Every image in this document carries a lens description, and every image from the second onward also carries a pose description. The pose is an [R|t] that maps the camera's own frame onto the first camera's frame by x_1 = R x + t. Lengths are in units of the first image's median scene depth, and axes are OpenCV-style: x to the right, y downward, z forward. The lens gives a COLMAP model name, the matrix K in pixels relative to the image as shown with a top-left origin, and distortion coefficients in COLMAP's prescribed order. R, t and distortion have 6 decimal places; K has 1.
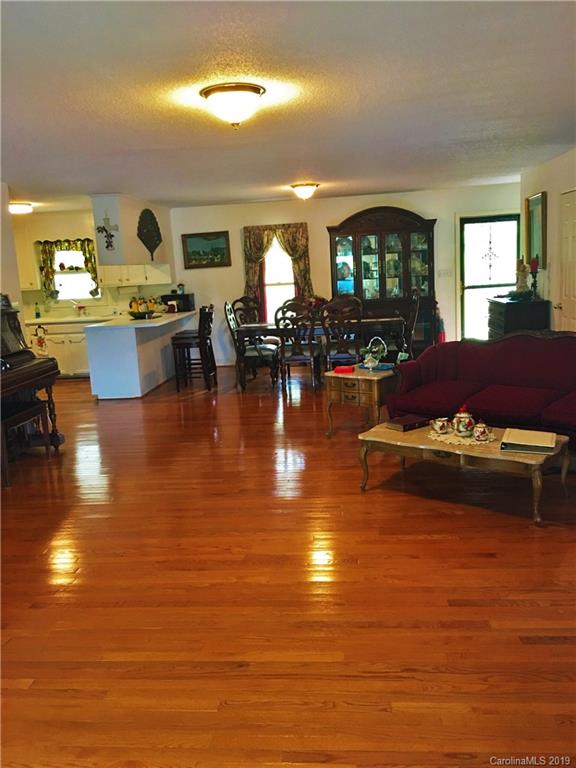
lens RADIAL K [[656.9, 0, 287.1], [0, 656.9, 373.8], [0, 0, 1]] dist [0.100092, -0.122559]
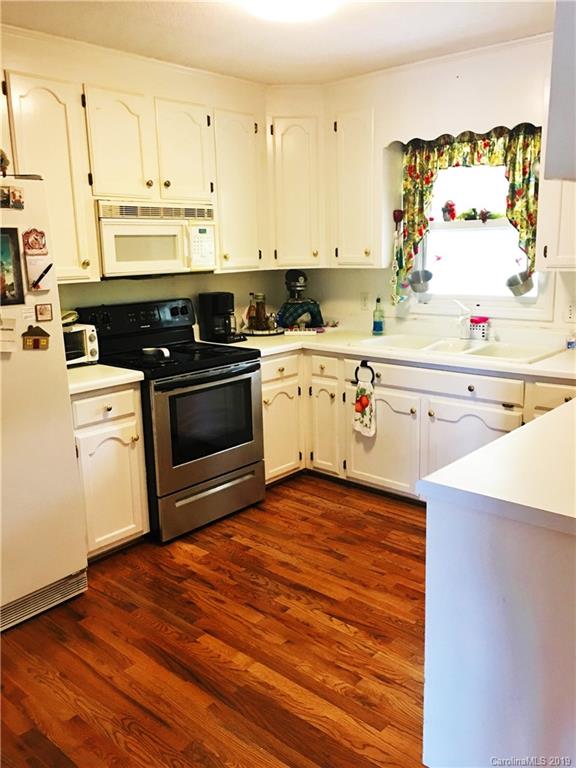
lens RADIAL K [[656.9, 0, 287.1], [0, 656.9, 373.8], [0, 0, 1]] dist [0.100092, -0.122559]
pose [[0.801785, 0.153512, -0.577560, -0.177283], [-0.121125, 0.988130, 0.094490, -0.093258], [0.585209, -0.005804, 0.810861, 0.636100]]
